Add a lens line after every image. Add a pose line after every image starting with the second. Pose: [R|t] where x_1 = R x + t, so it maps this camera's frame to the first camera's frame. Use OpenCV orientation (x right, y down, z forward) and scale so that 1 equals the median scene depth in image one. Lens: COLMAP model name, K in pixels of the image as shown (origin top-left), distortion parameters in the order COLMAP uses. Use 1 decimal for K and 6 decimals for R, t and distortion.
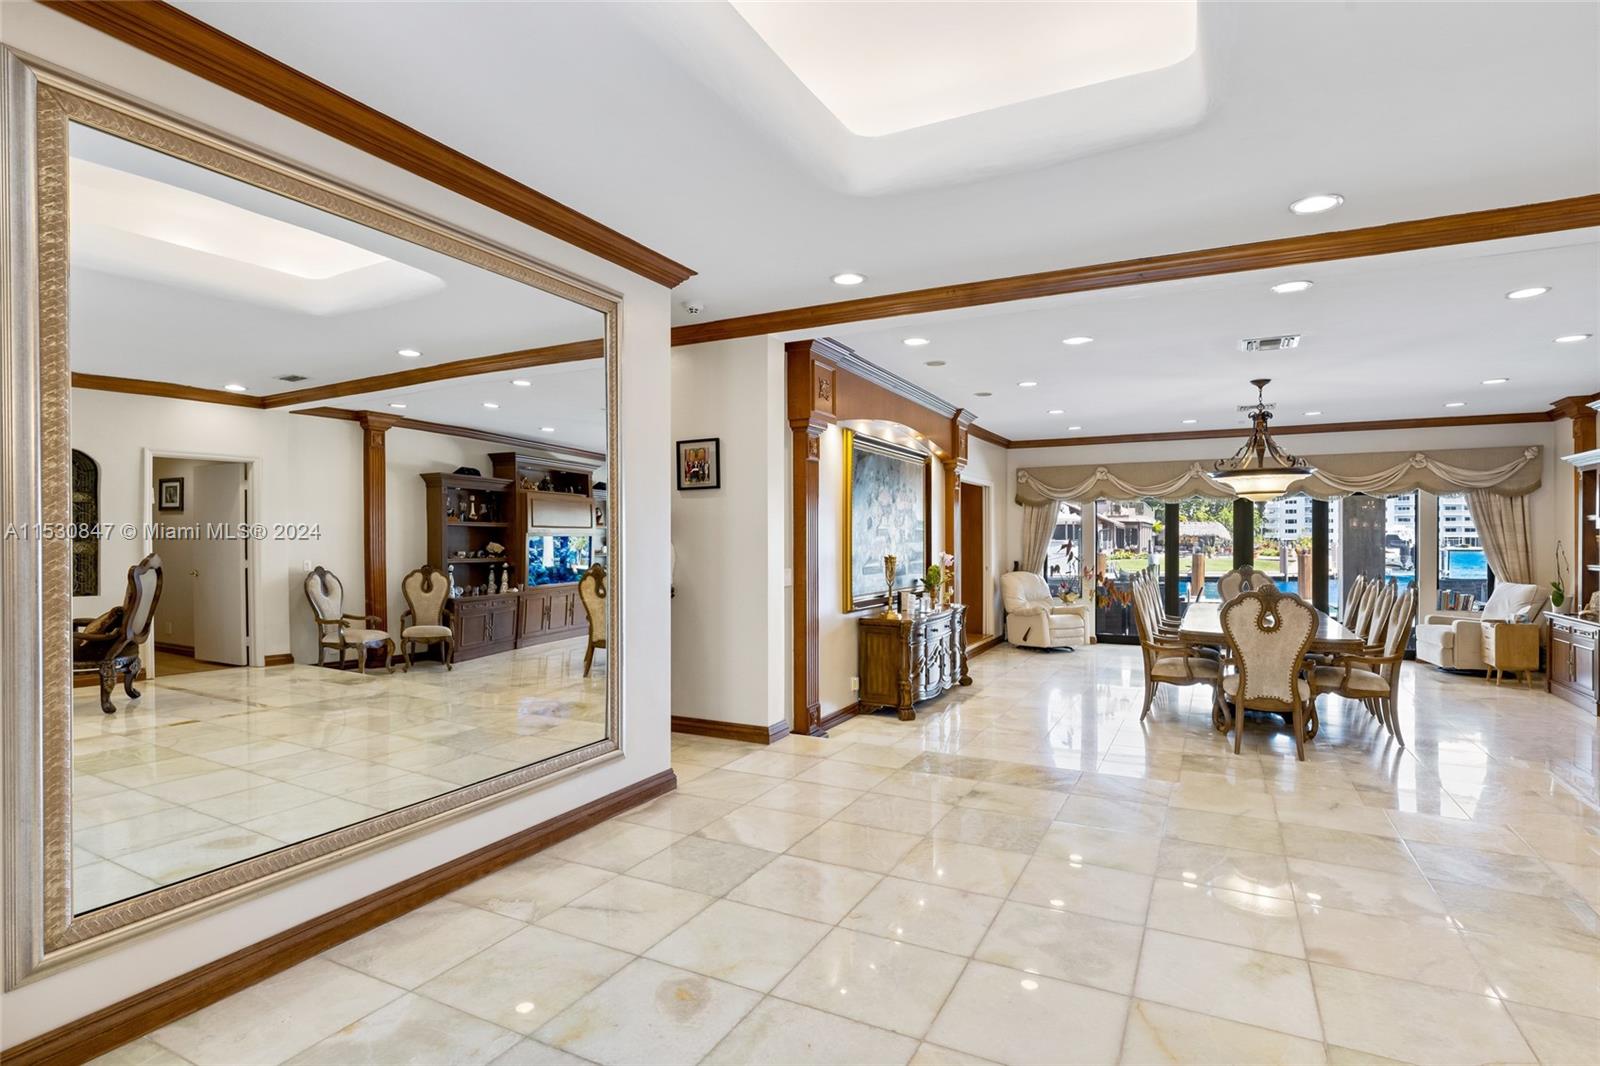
lens RADIAL K [[816.9, 0, 754.6], [0, 816.9, 537.8], [0, 0, 1]] dist [0.003058, 0.000285]
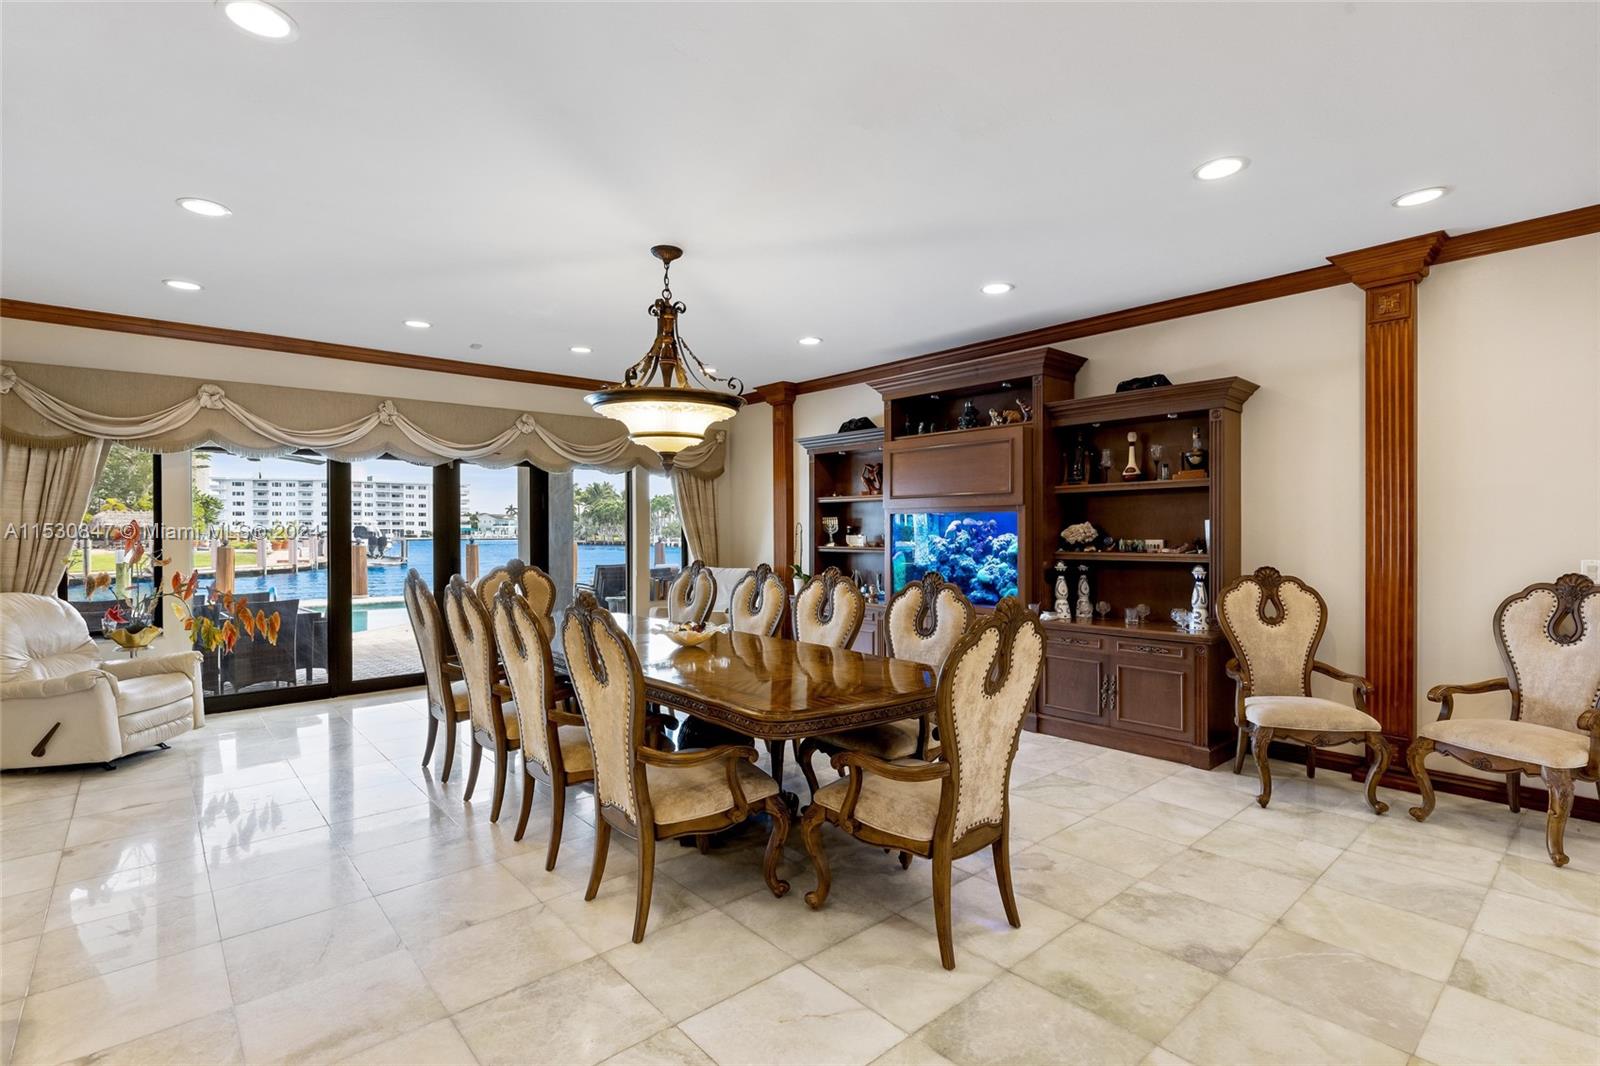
lens RADIAL K [[750.2, 0, 806.8], [0, 750.2, 539.2], [0, 0, 1]] dist [-0.000821, 0.000069]
pose [[0.316202, -0.012240, 0.948613, 0.115684], [0.001598, 0.999922, 0.012370, 0.011329], [-0.948690, -0.002396, 0.316197, 0.659585]]
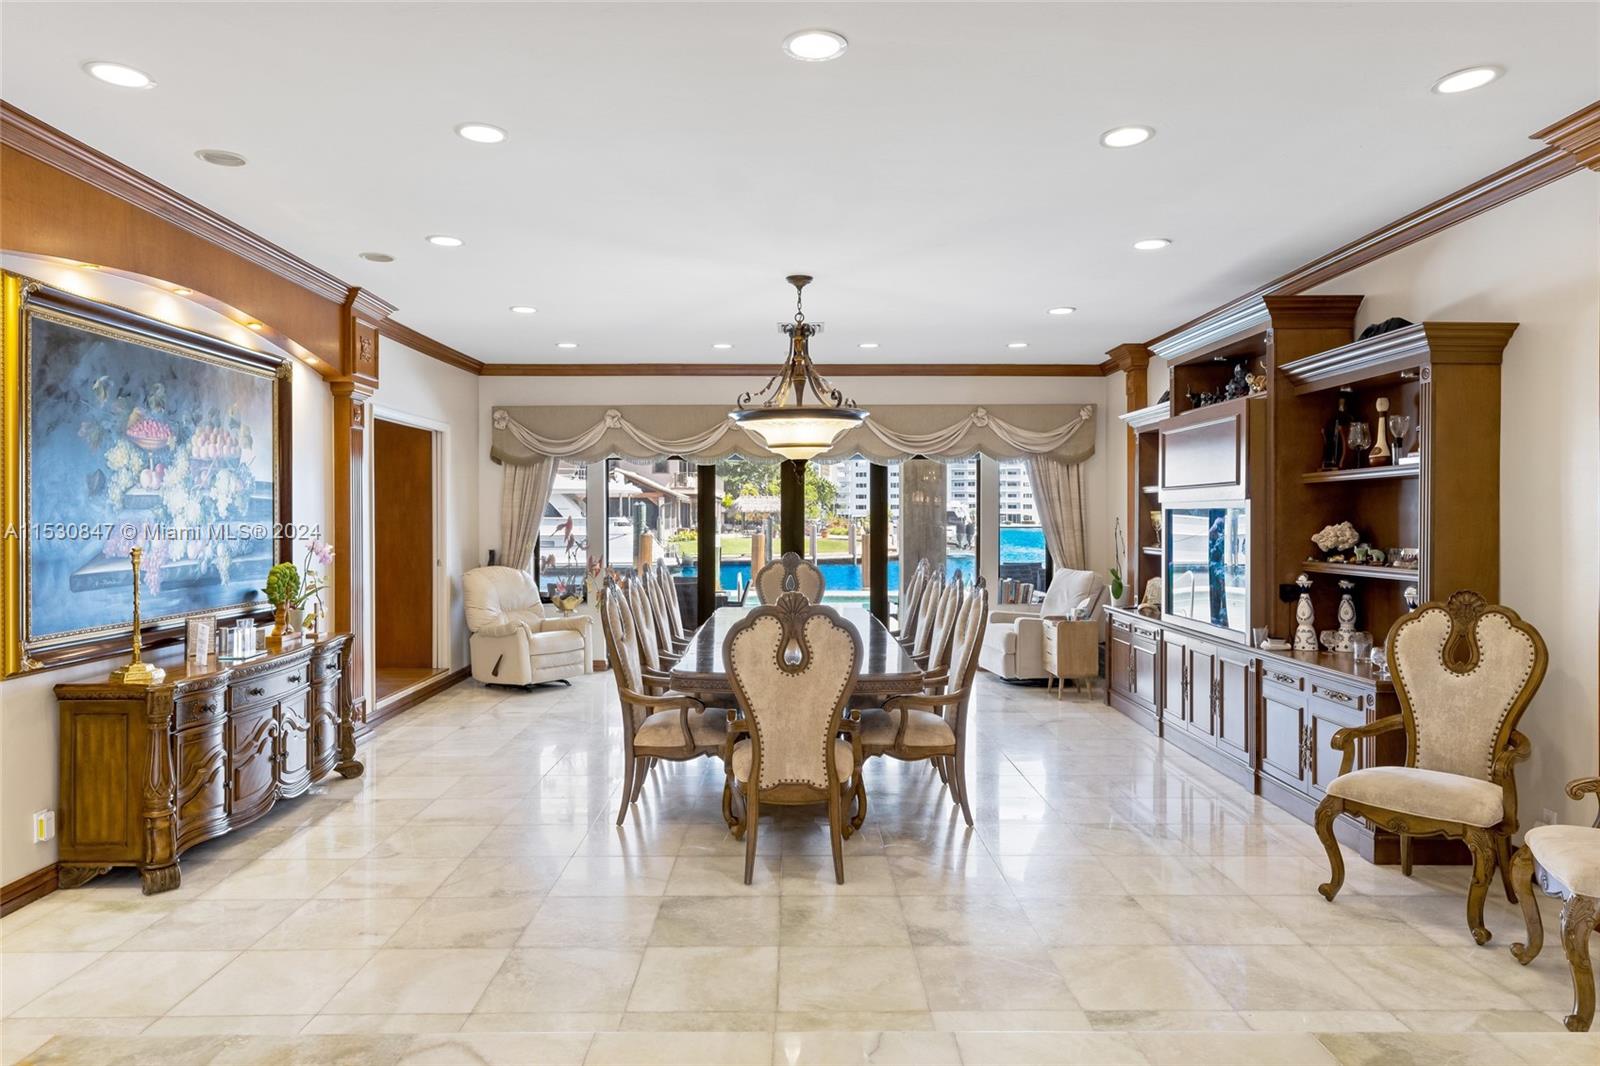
lens RADIAL K [[1045.9, 0, 796.3], [0, 1045.9, 521.9], [0, 0, 1]] dist [0.023730, 0.001334]
pose [[0.869406, -0.003124, 0.494088, 0.175593], [-0.000538, 0.999973, 0.007270, 0.000475], [-0.494098, -0.006587, 0.869381, 0.233989]]
